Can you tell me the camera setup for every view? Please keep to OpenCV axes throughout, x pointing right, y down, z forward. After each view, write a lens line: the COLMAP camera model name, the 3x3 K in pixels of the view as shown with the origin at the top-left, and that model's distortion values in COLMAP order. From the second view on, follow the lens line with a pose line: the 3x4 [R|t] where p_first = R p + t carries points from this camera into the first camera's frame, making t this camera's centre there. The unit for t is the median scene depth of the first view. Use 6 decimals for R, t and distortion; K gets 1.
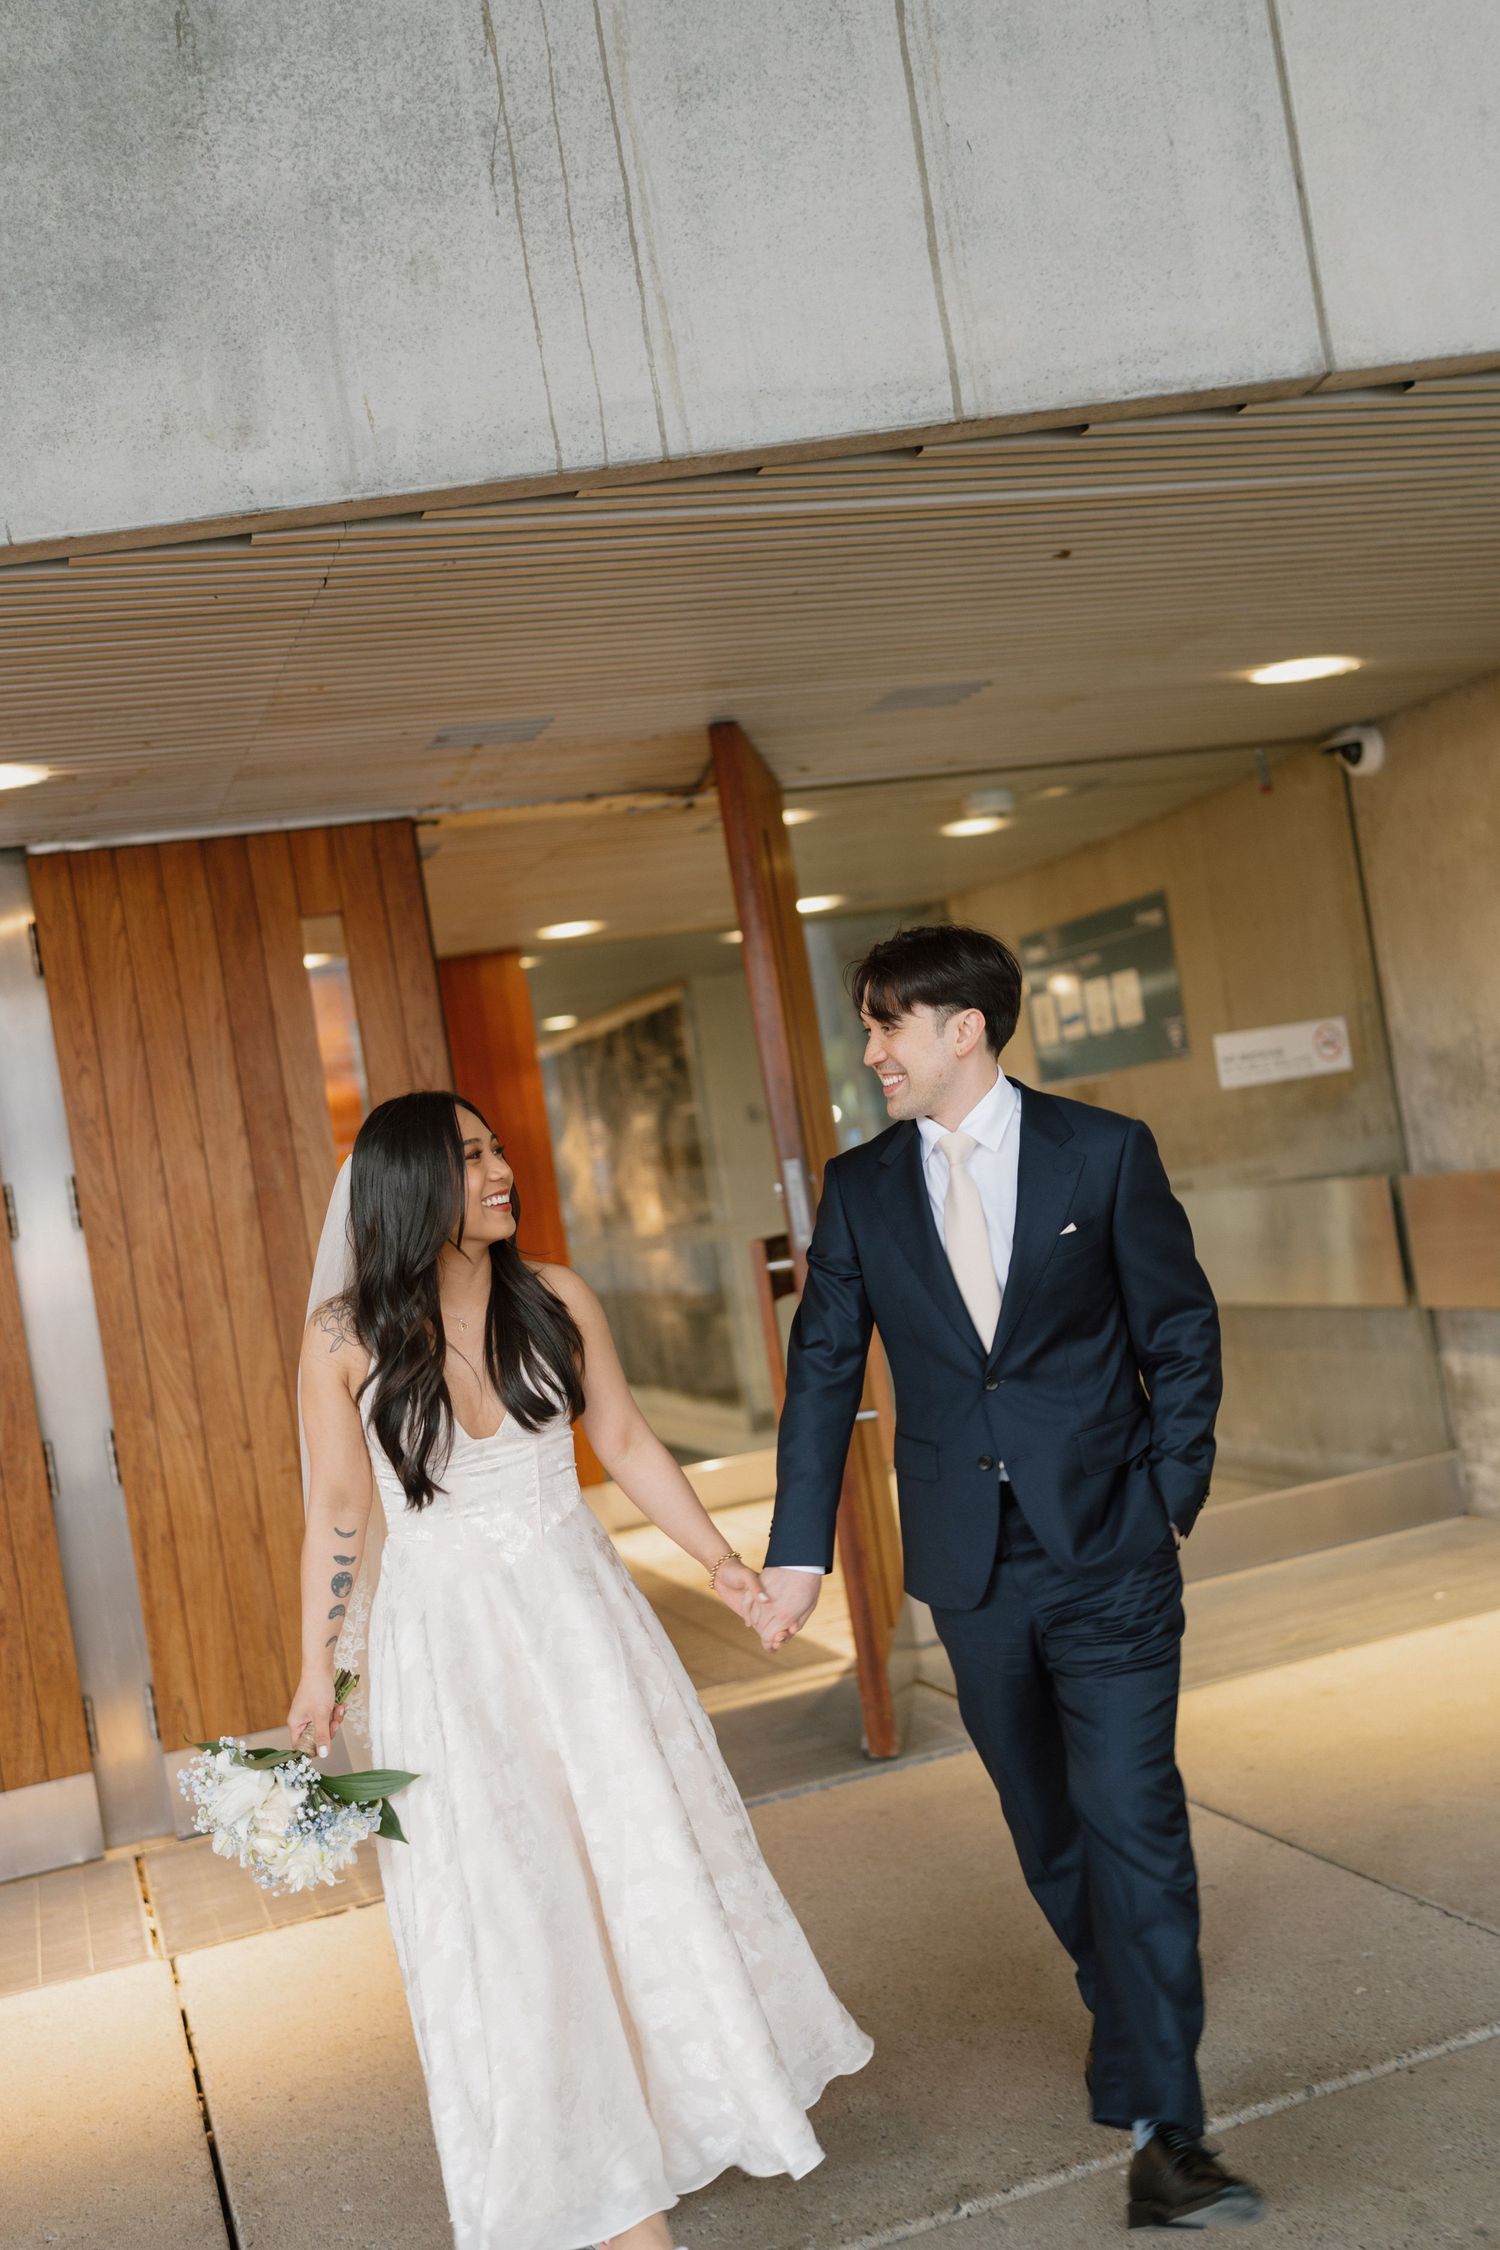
lens RADIAL K [[2166.5, 0, 754.4], [0, 2166.5, 1133.4], [0, 0, 1]] dist [0.007582, 0.000000]
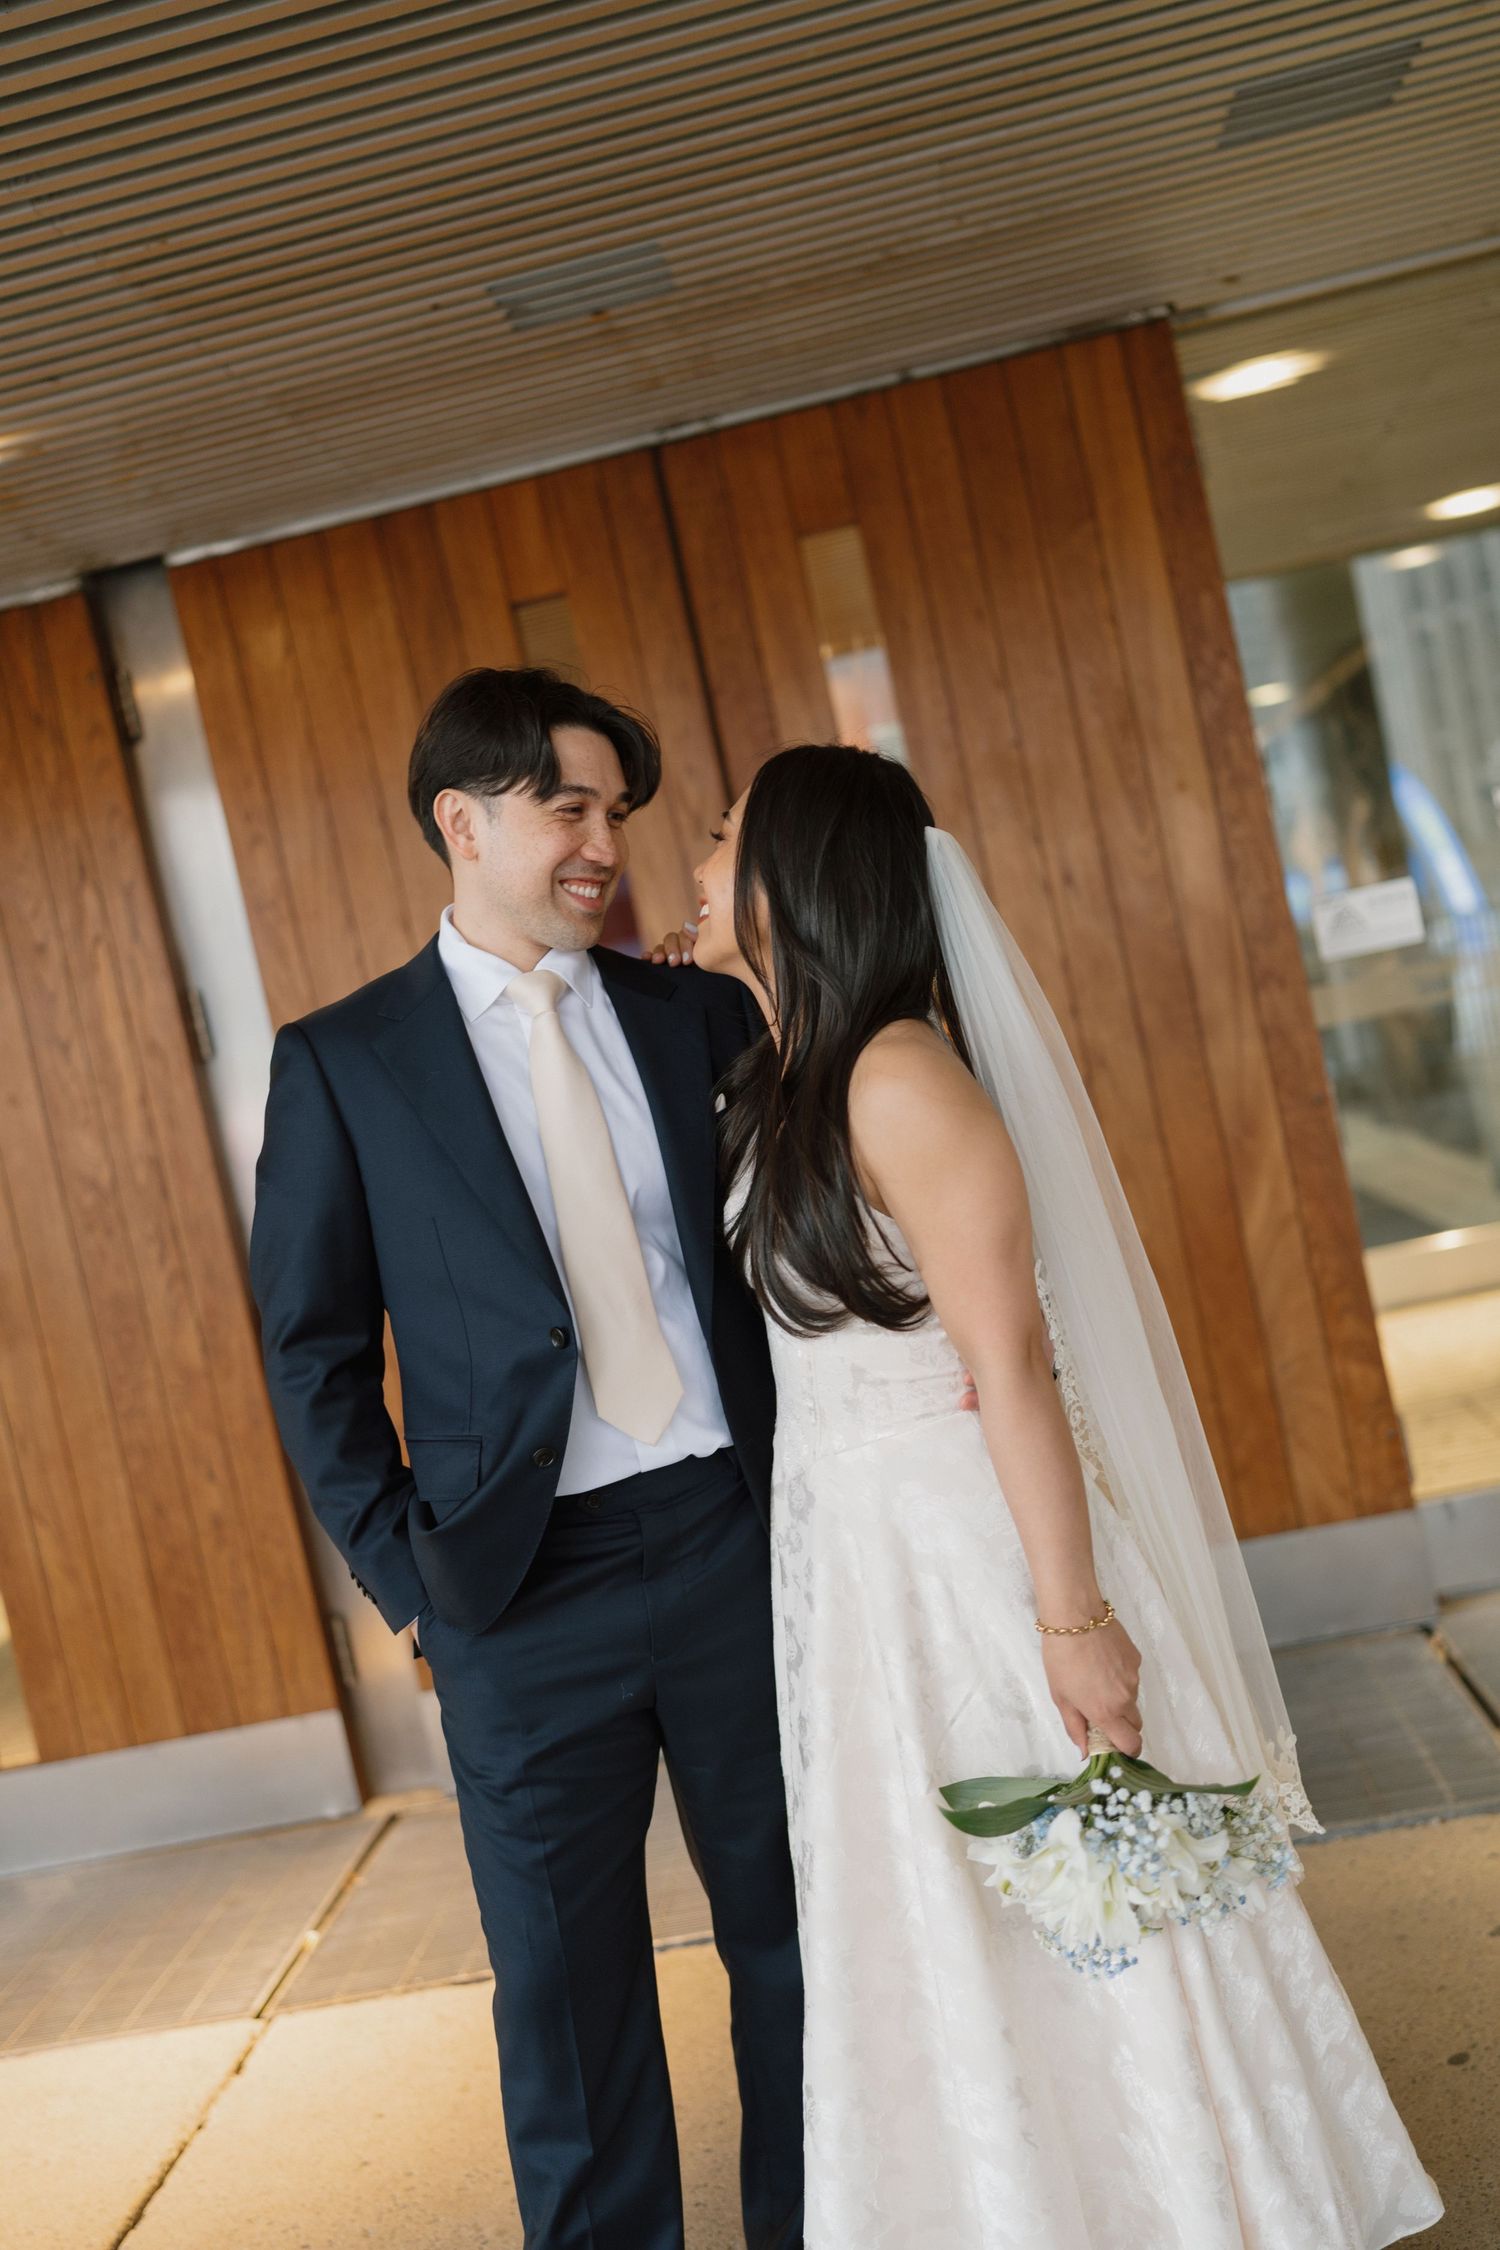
lens RADIAL K [[2166.5, 0, 743.8], [0, 2166.5, 1109.8], [0, 0, 1]] dist [0.007582, 0.000000]
pose [[0.908082, -0.025212, -0.418033, 0.173238], [0.078912, 0.990607, 0.111672, -0.006032], [0.411291, -0.134395, 0.901542, 0.354541]]
